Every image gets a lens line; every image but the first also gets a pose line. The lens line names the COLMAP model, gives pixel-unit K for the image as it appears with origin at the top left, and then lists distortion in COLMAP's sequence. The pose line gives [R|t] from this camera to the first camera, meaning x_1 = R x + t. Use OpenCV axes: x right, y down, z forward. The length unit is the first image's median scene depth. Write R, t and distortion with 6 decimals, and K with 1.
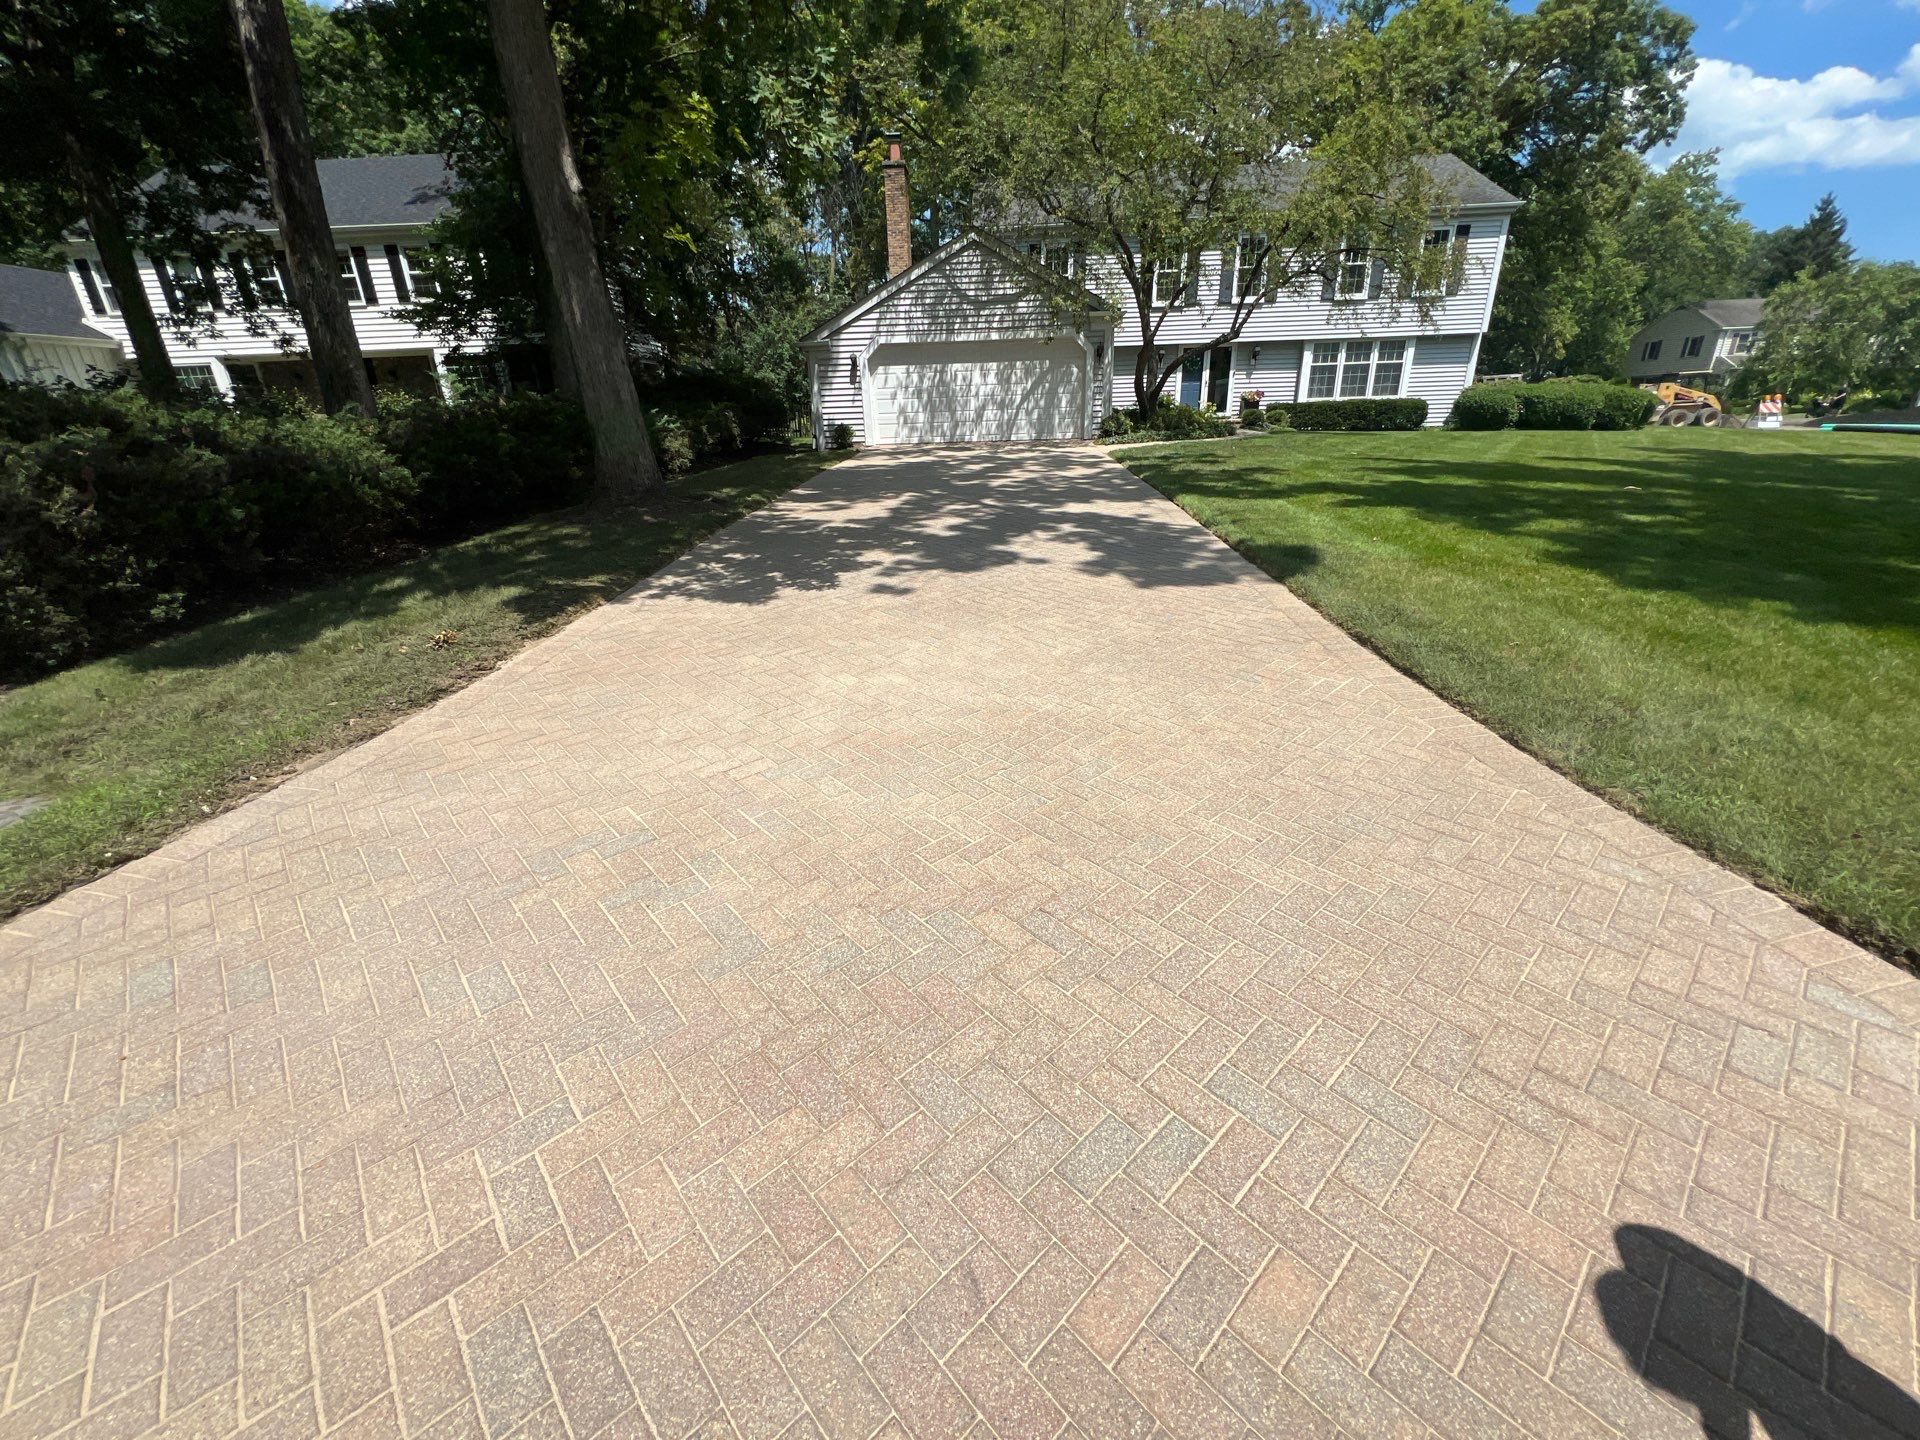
lens RADIAL K [[786.0, 0, 960.0], [0, 786.0, 720.0], [0, 0, 1]] dist [0.000788, -0.000243]
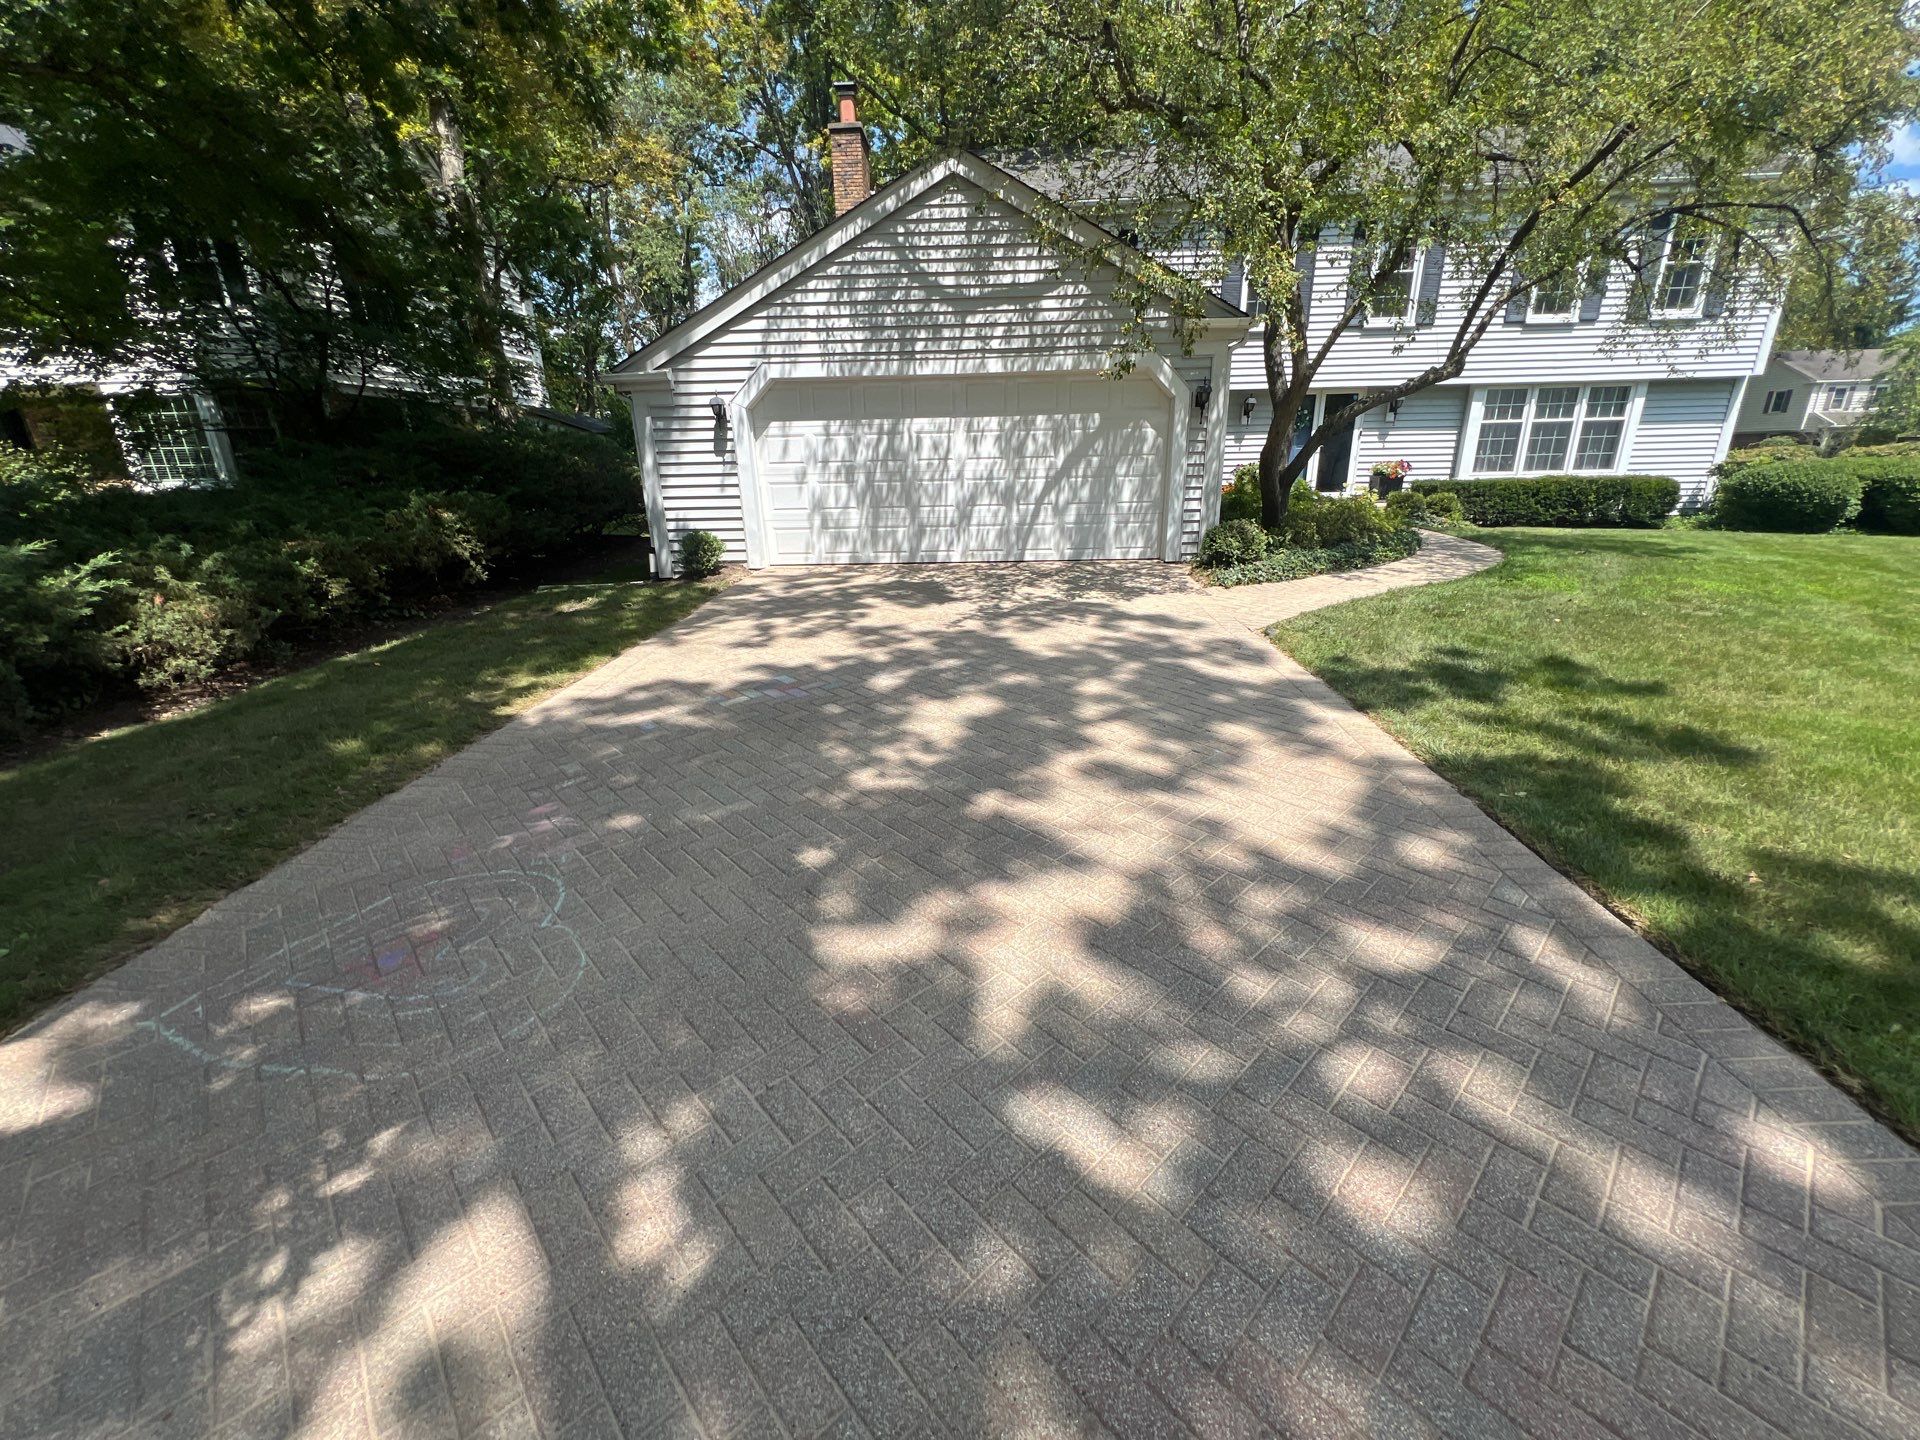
lens RADIAL K [[786.0, 0, 960.0], [0, 786.0, 720.0], [0, 0, 1]] dist [0.000788, -0.000243]
pose [[0.999953, 0.005972, 0.007689, 0.018584], [-0.005564, 0.998627, -0.052090, -0.225965], [-0.007990, 0.052045, 0.998613, 0.488994]]
